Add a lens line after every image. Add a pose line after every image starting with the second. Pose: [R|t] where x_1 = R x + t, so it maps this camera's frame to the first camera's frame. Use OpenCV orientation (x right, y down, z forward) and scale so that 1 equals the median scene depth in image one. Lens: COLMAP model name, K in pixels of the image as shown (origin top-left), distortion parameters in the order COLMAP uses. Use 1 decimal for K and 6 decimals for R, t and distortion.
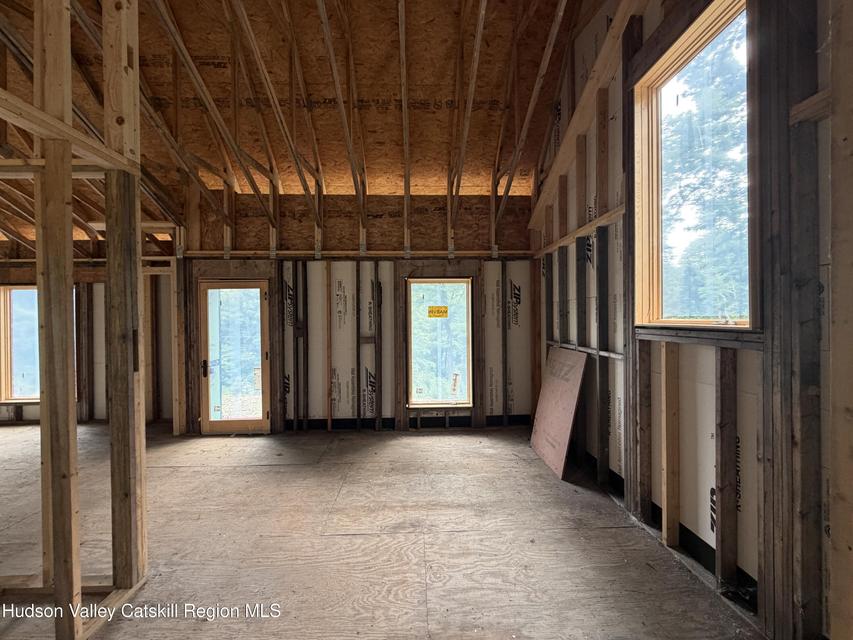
lens RADIAL K [[338.6, 0, 424.4], [0, 338.6, 320.6], [0, 0, 1]] dist [-0.000175, -0.000040]
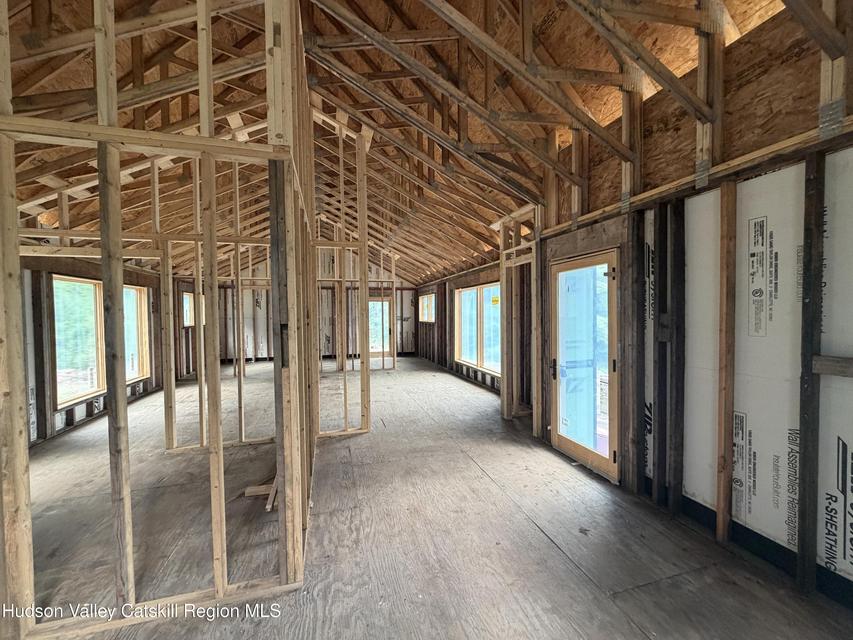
lens RADIAL K [[338.6, 0, 423.1], [0, 338.6, 320.7], [0, 0, 1]] dist [-0.000175, -0.000040]
pose [[0.248003, 0.030874, -0.968267, 0.070763], [0.003303, 0.999459, 0.032714, -0.005121], [0.968754, -0.011312, 0.247767, 0.479706]]
